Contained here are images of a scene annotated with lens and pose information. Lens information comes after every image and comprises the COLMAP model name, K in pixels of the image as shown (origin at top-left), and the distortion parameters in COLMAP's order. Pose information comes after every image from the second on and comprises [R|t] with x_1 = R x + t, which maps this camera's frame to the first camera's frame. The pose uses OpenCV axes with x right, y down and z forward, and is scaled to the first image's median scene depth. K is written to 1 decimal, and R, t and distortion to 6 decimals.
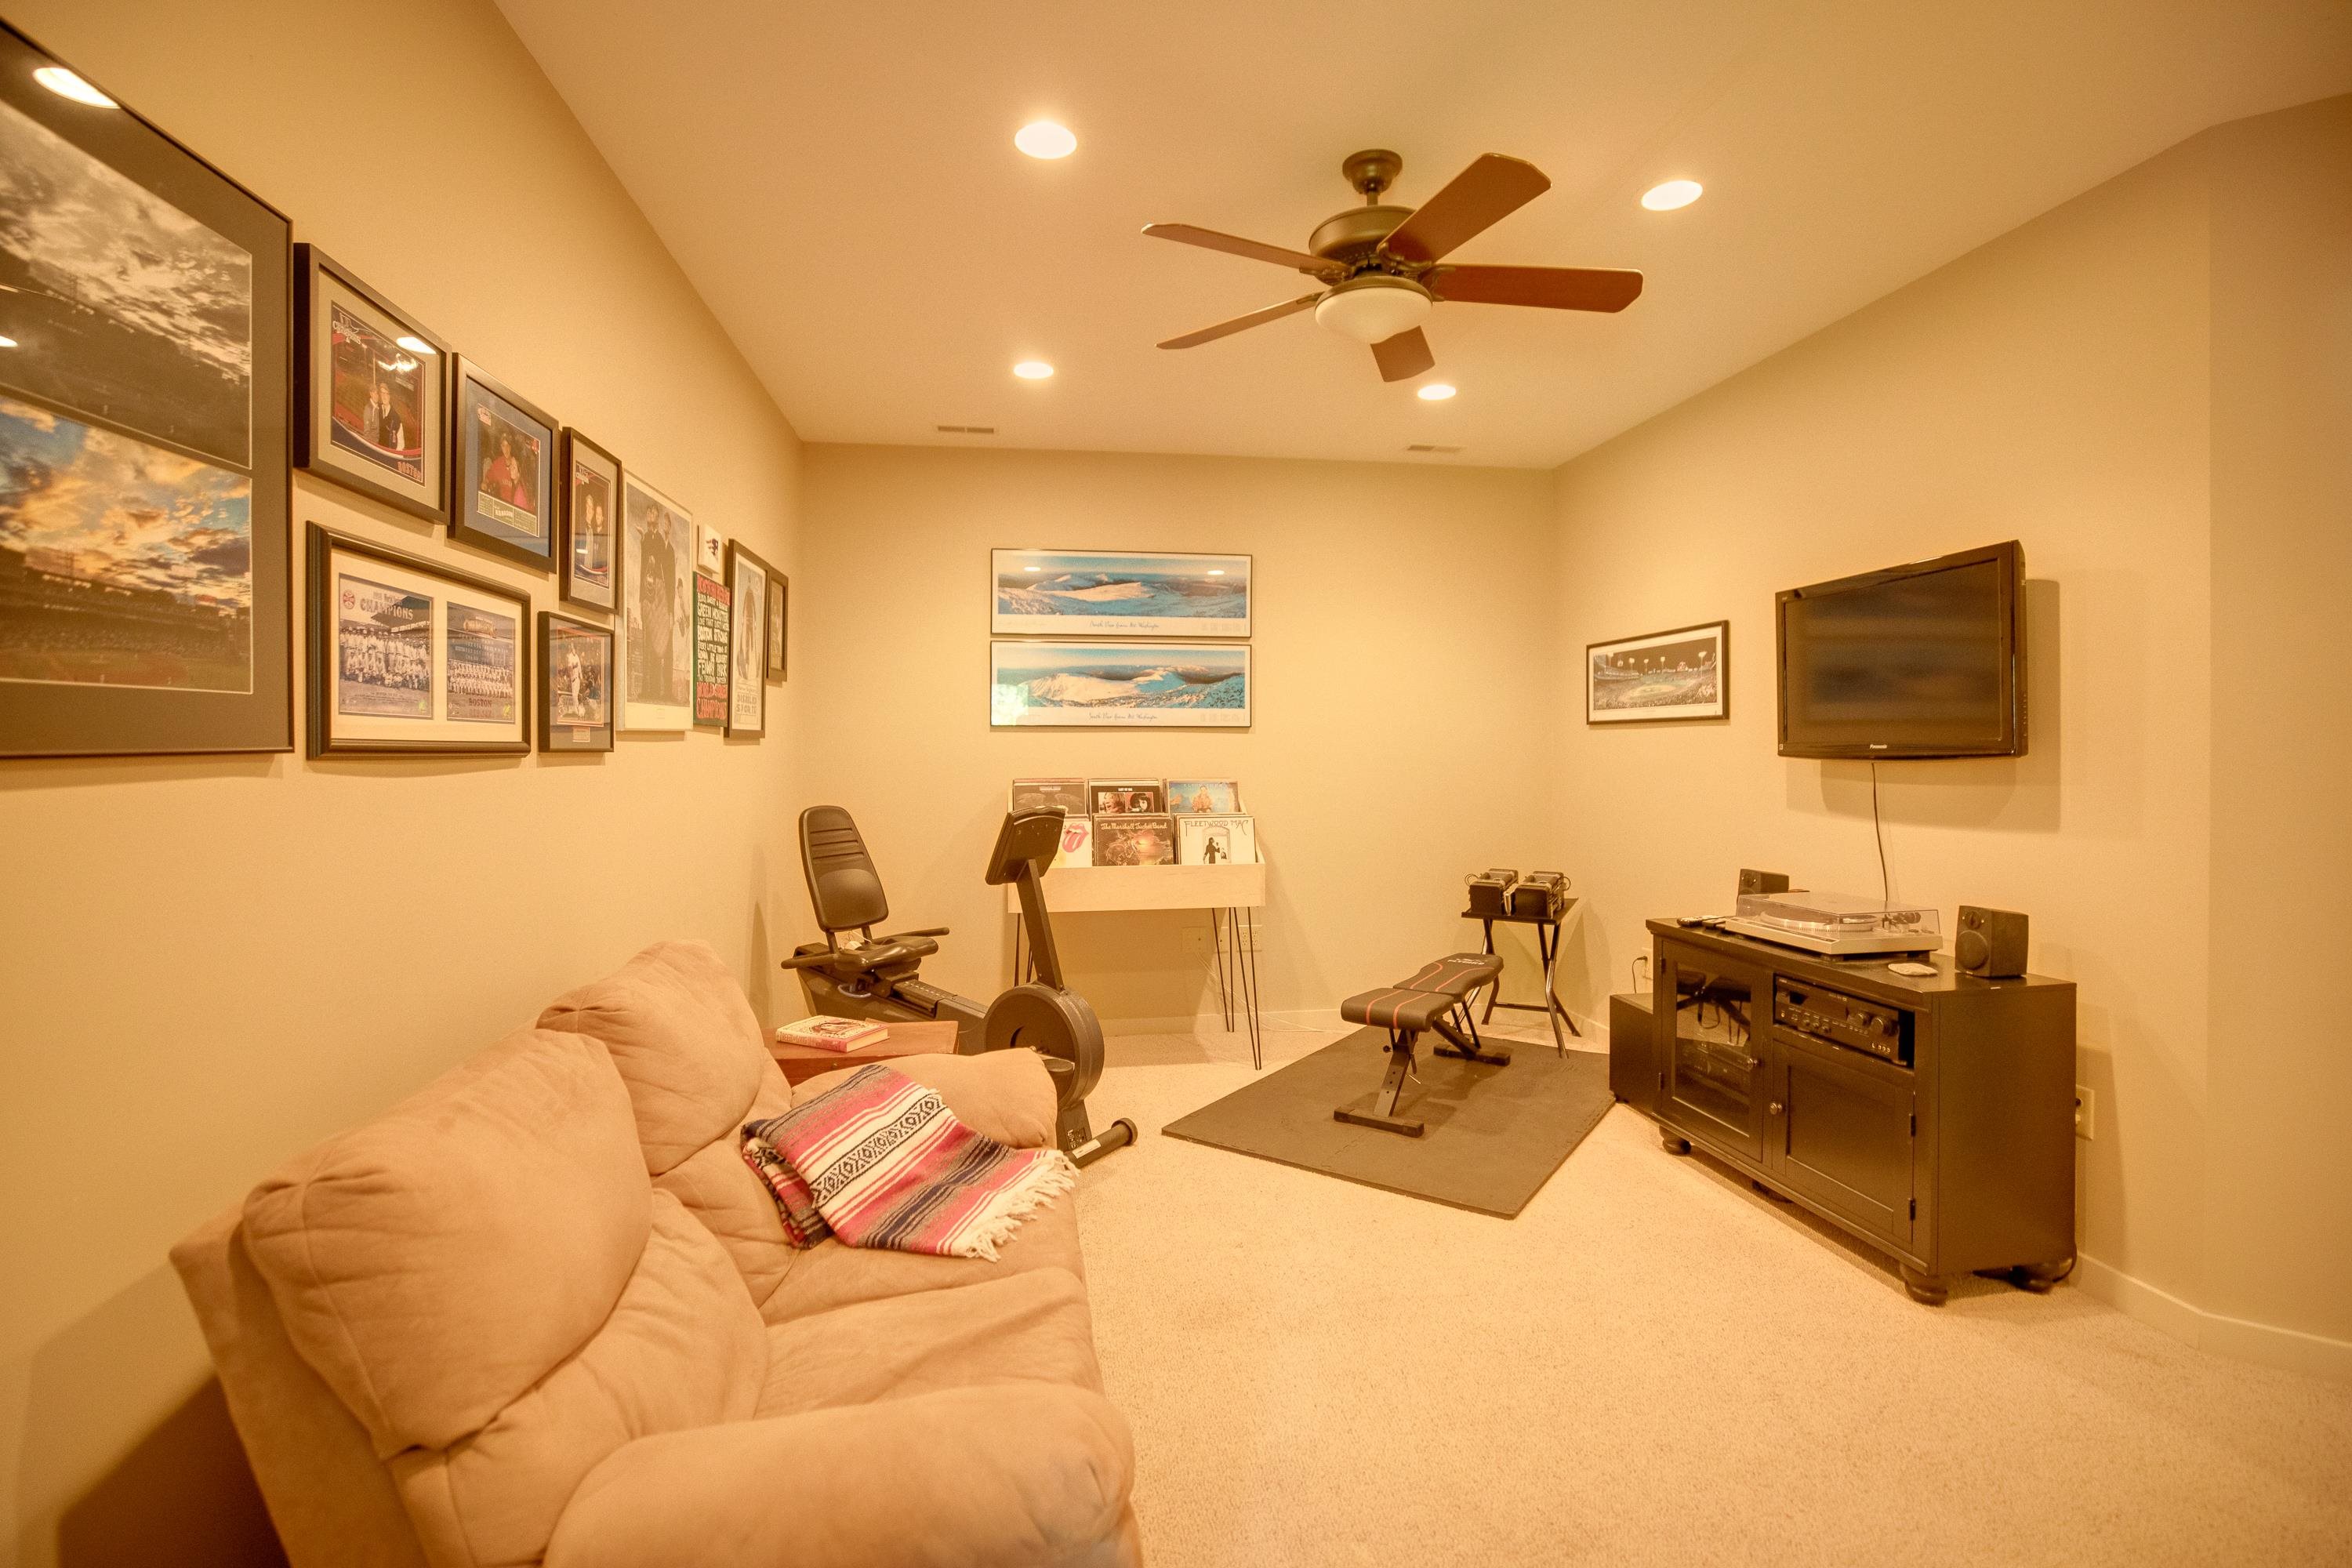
lens RADIAL K [[1090.9, 0, 1169.9], [0, 1090.9, 764.3], [0, 0, 1]] dist [-0.038591, 0.010850]
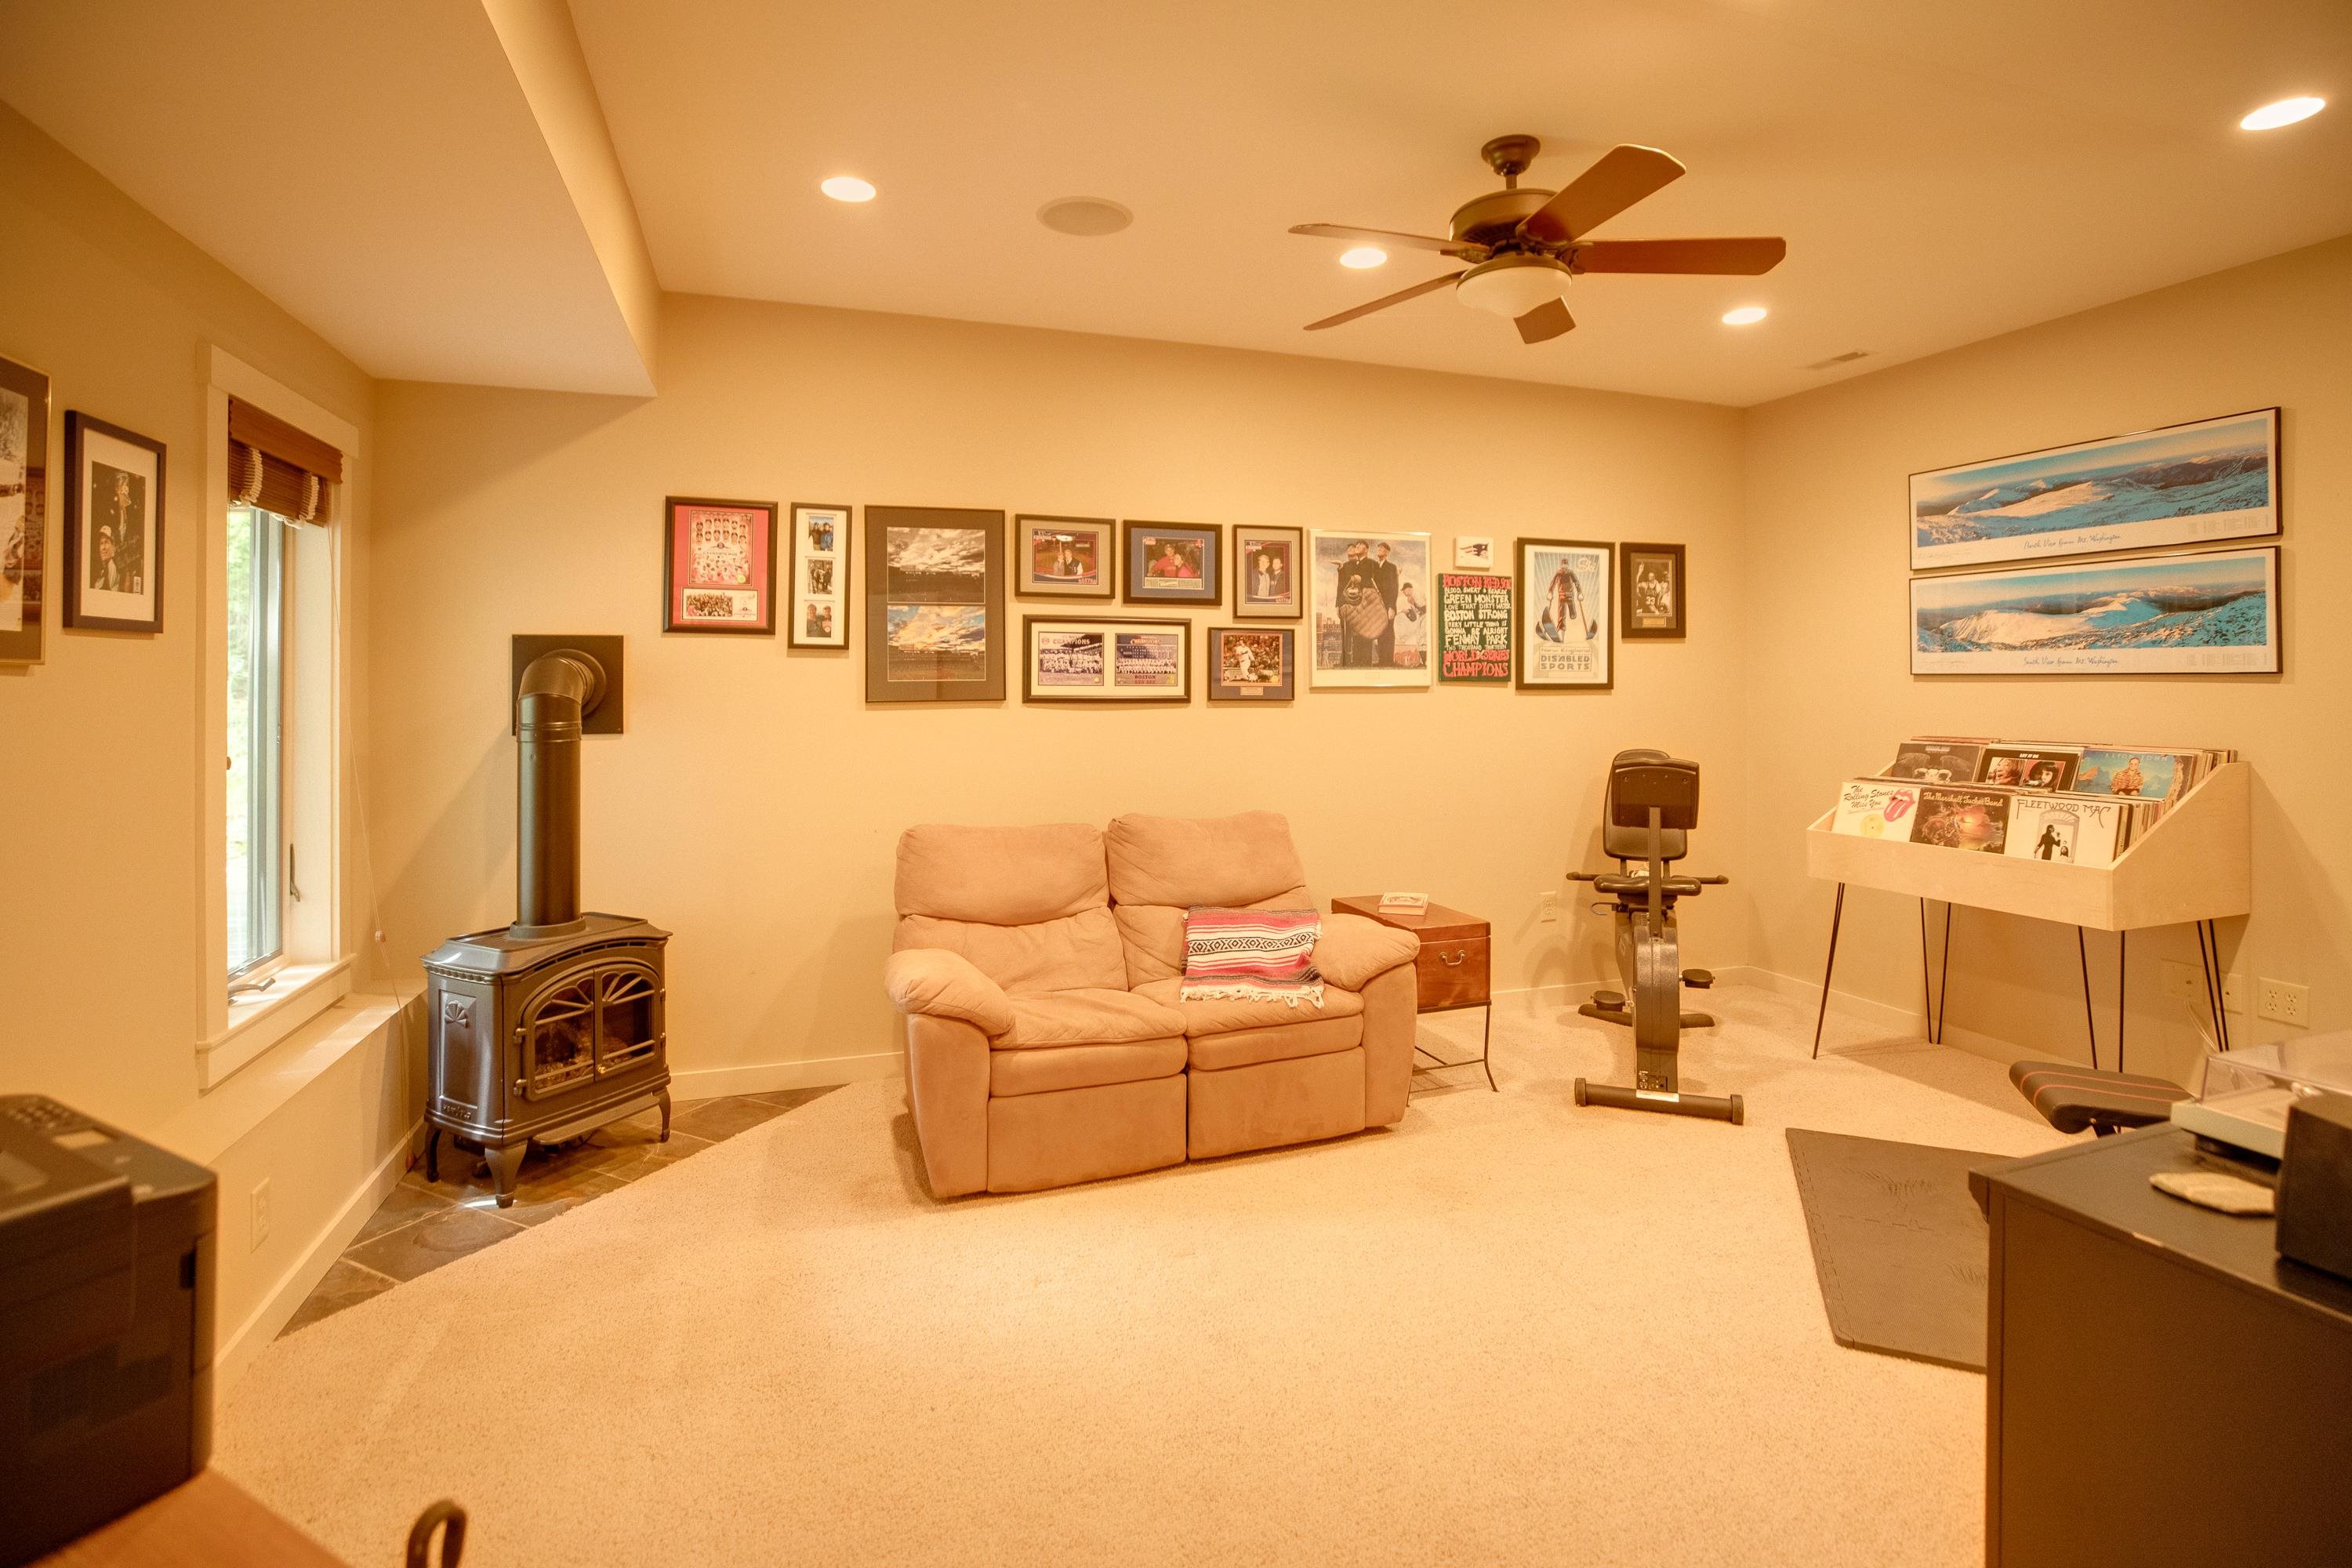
lens RADIAL K [[1090.9, 0, 1166.0], [0, 1090.9, 686.3], [0, 0, 1]] dist [-0.038591, 0.010850]
pose [[0.194772, 0.003069, -0.980844, 0.589925], [-0.017815, 0.999841, -0.000409, -0.015295], [0.980687, 0.017554, 0.194796, 0.245924]]
